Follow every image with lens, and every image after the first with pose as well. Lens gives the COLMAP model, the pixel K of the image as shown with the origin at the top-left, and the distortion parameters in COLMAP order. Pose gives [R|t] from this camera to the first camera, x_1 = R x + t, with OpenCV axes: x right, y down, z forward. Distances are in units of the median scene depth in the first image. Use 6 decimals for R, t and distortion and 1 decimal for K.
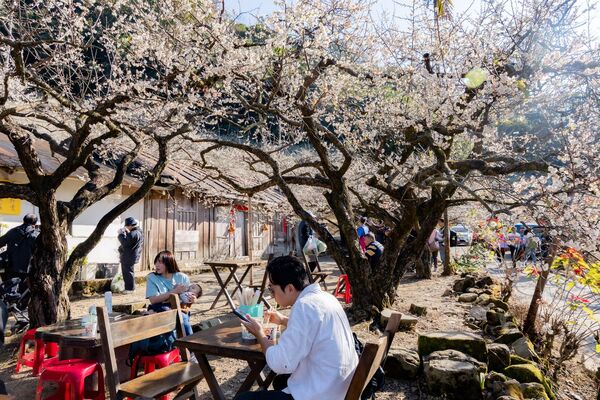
lens RADIAL K [[412.4, 0, 300.9], [0, 412.4, 200.1], [0, 0, 1]] dist [0.002504, -0.000035]
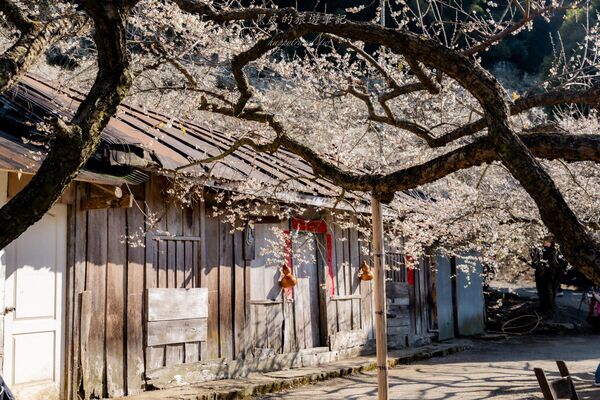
lens RADIAL K [[861.0, 0, 299.6], [0, 861.0, 199.9], [0, 0, 1]] dist [0.001422, 0.000000]
pose [[0.993301, -0.011541, -0.114975, -0.080612], [0.011362, 0.999933, -0.002216, -0.006733], [0.114993, 0.000895, 0.993366, 0.248228]]
